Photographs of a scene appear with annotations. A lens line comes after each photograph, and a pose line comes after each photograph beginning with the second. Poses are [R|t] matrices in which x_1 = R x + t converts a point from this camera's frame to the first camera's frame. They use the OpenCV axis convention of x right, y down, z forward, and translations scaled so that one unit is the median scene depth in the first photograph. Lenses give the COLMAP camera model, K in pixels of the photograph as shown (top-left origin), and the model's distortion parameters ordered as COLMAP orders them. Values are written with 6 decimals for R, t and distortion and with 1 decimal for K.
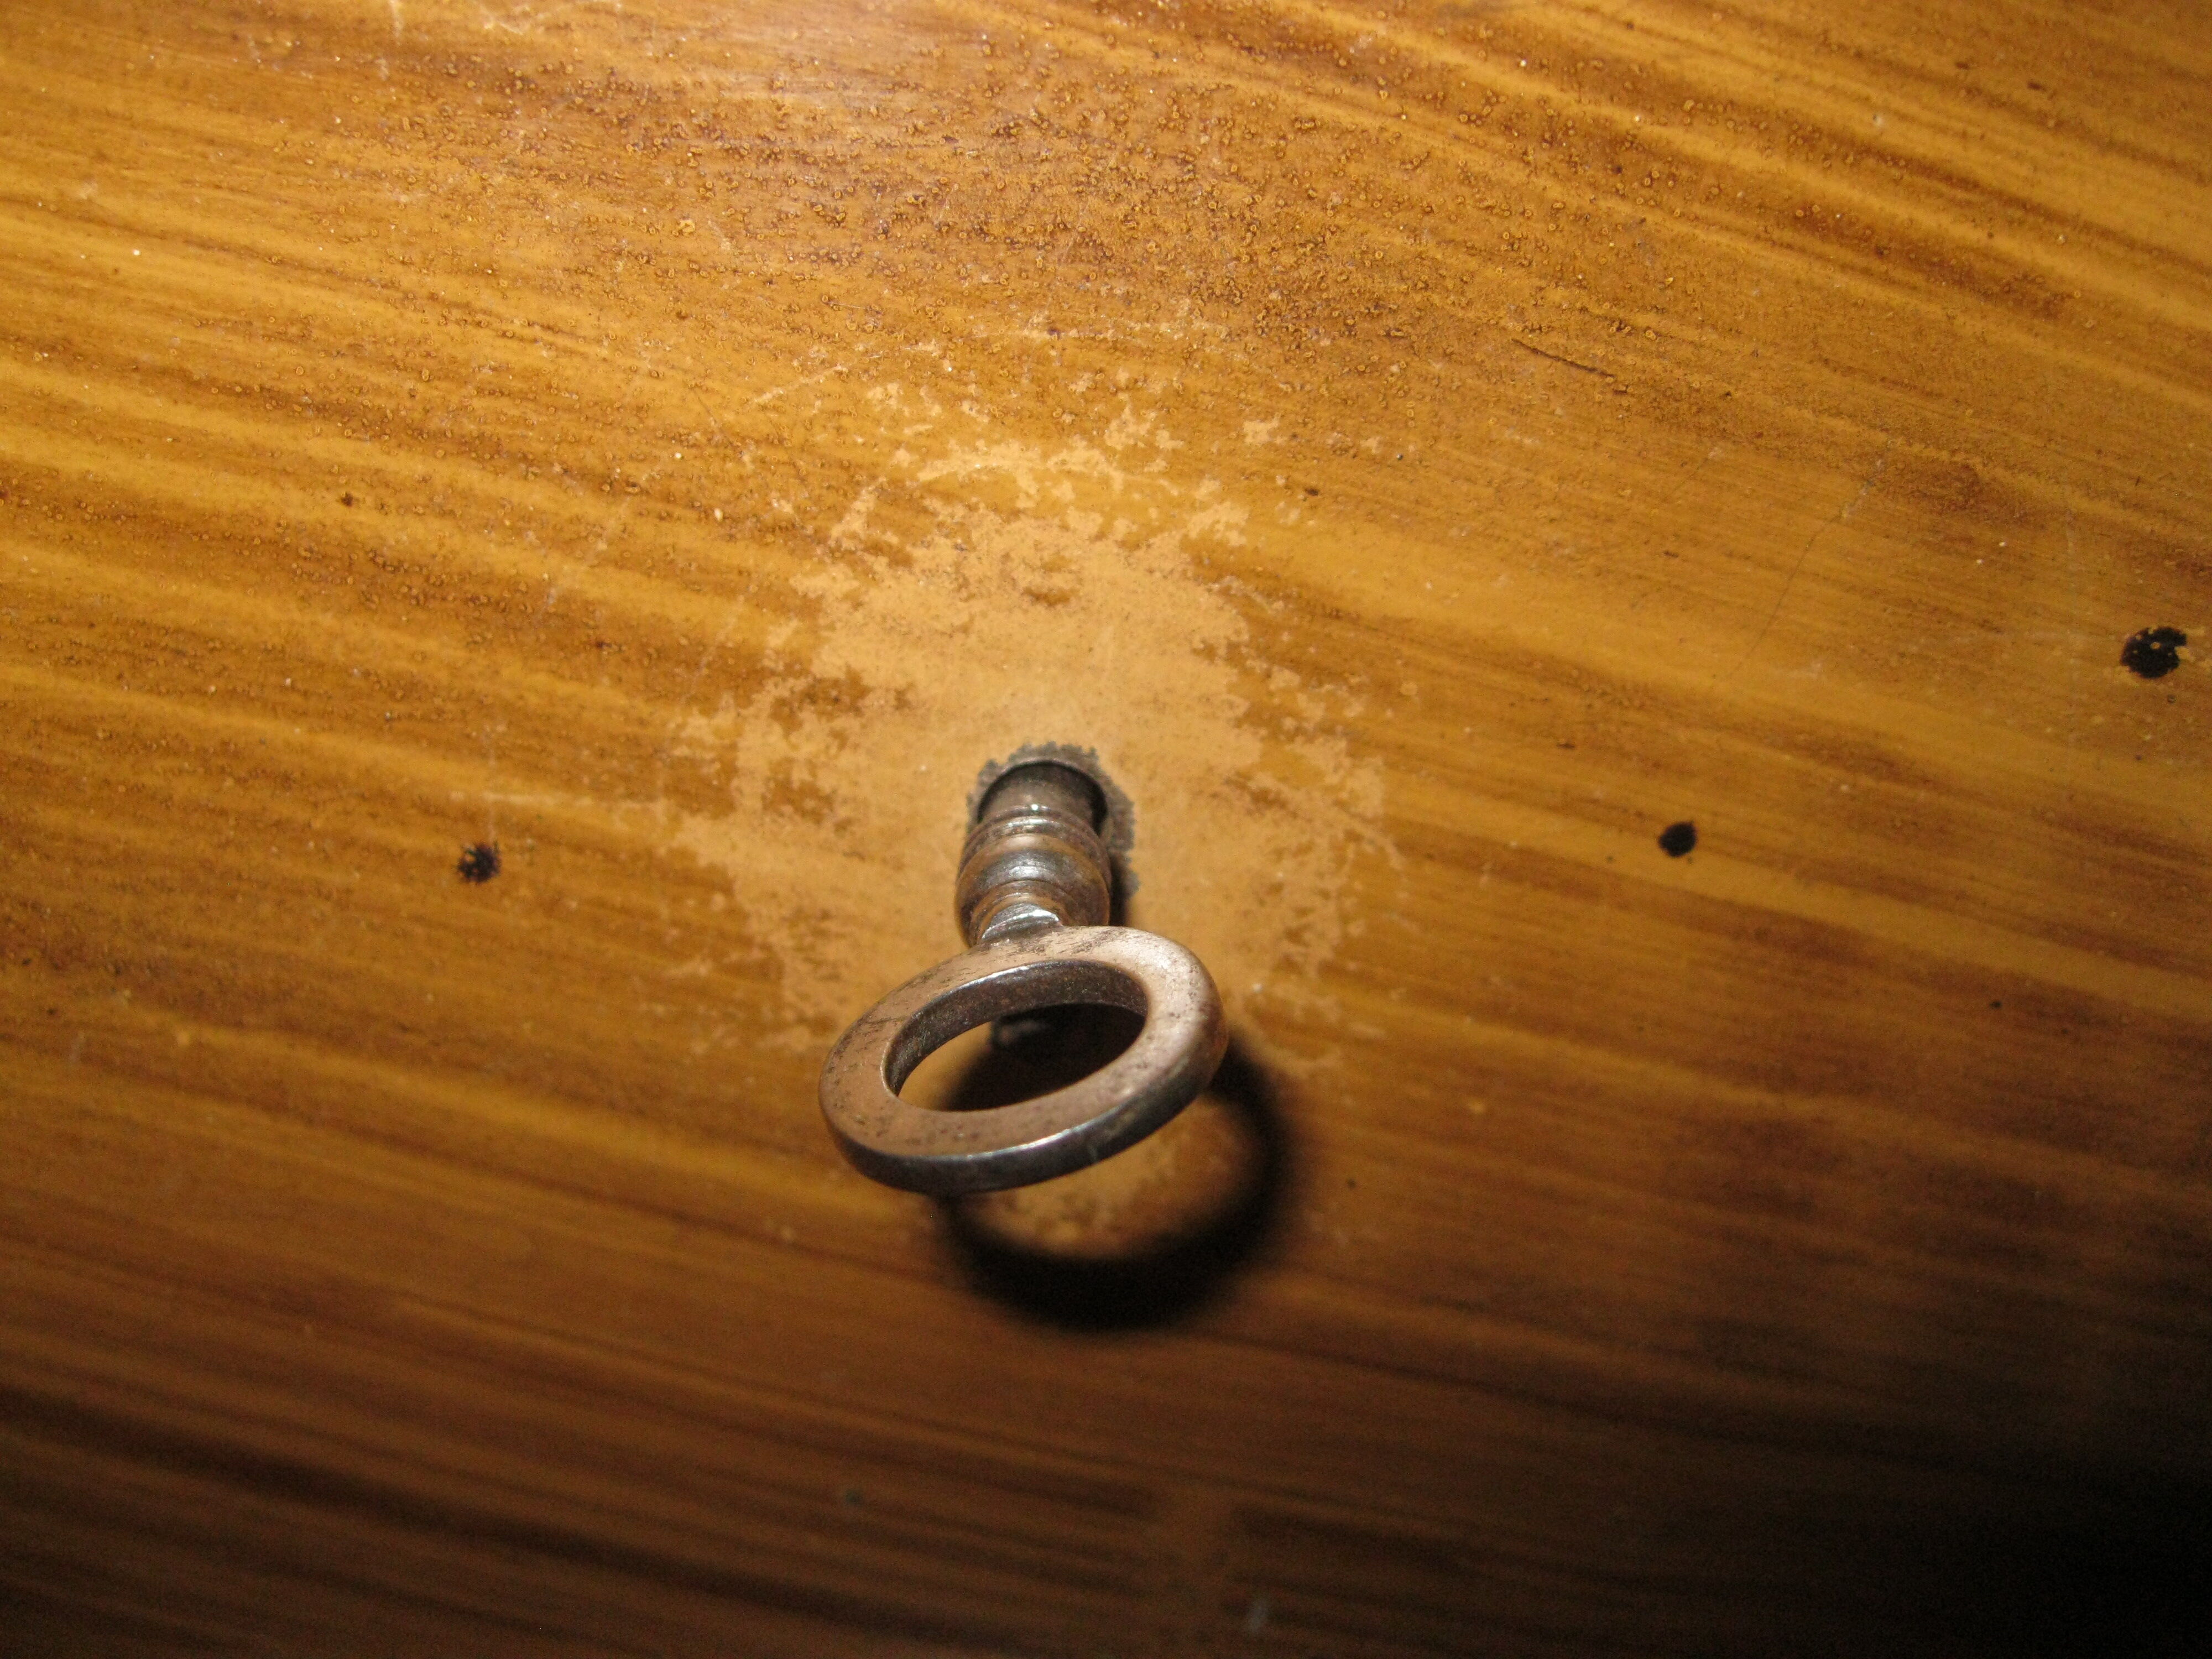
lens RADIAL K [[2216.5, 0, 1100.8], [0, 2216.5, 836.5], [0, 0, 1]] dist [-0.105464, 0.000000]
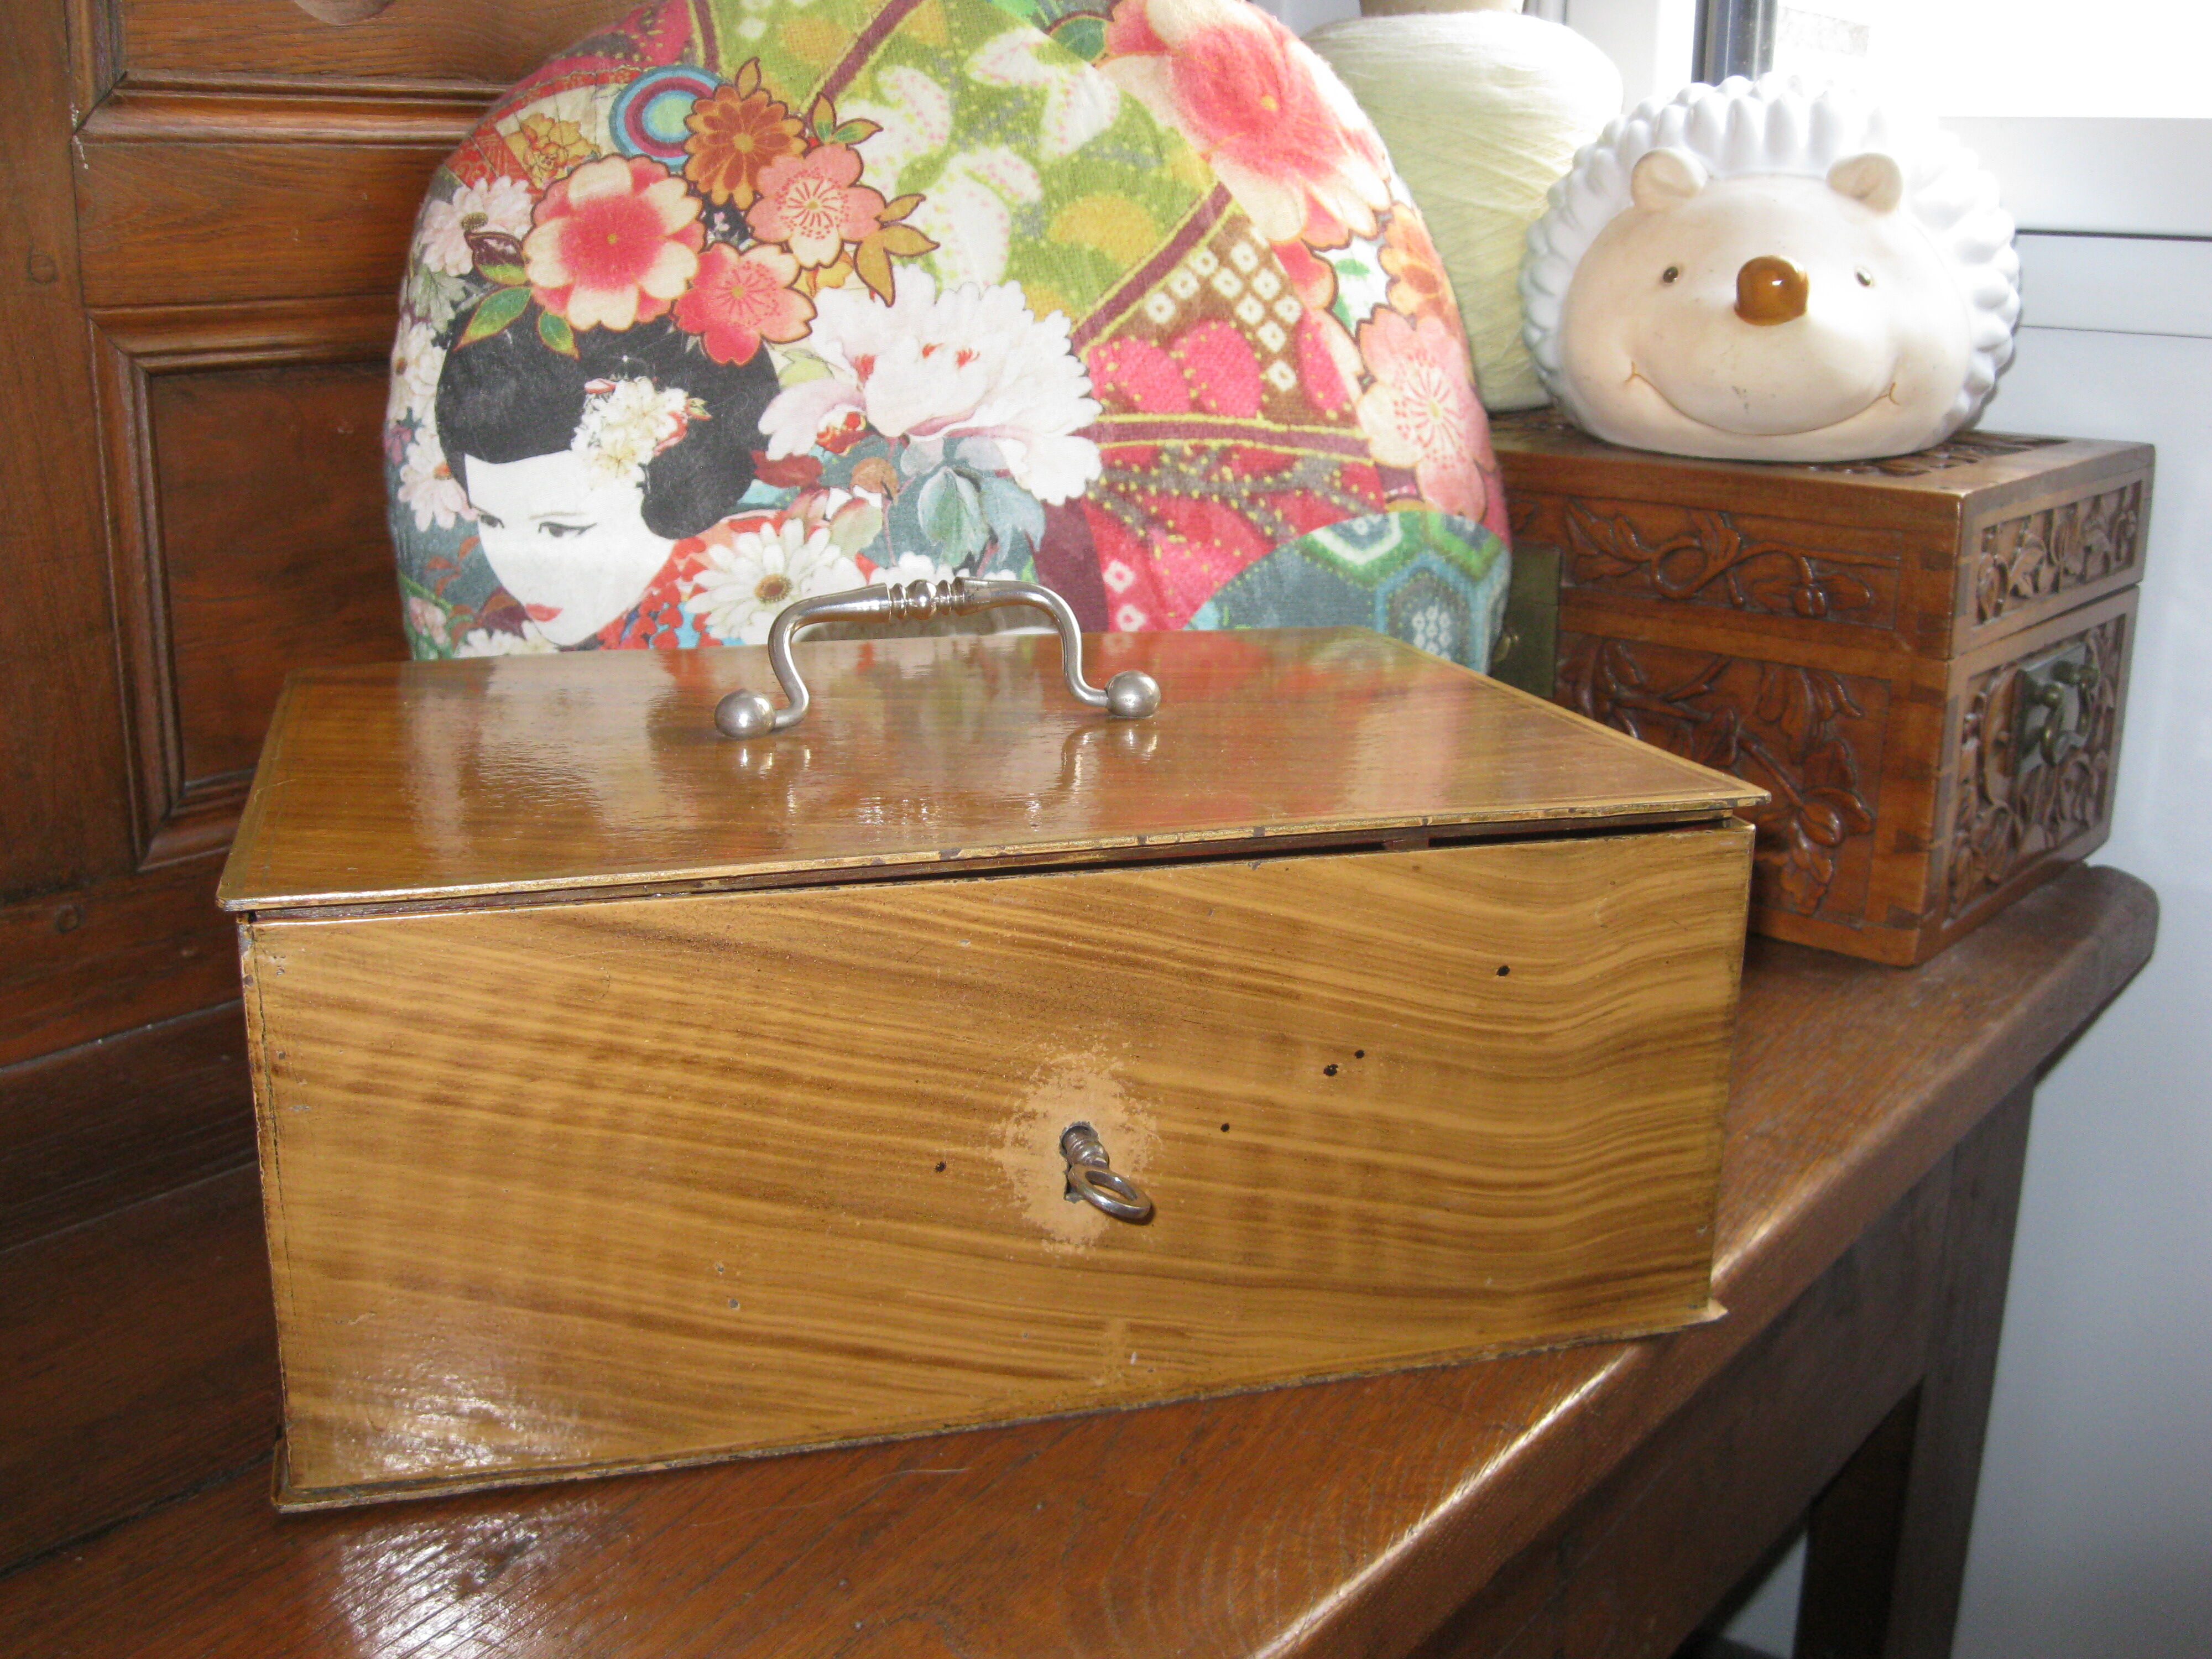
lens RADIAL K [[2216.5, 0, 1100.2], [0, 2216.5, 825.9], [0, 0, 1]] dist [-0.105464, 0.000000]
pose [[0.957630, -0.072596, 0.278701, -1.101656], [0.110293, 0.986378, -0.122040, -0.078591], [-0.266045, 0.147608, 0.952592, -3.039790]]
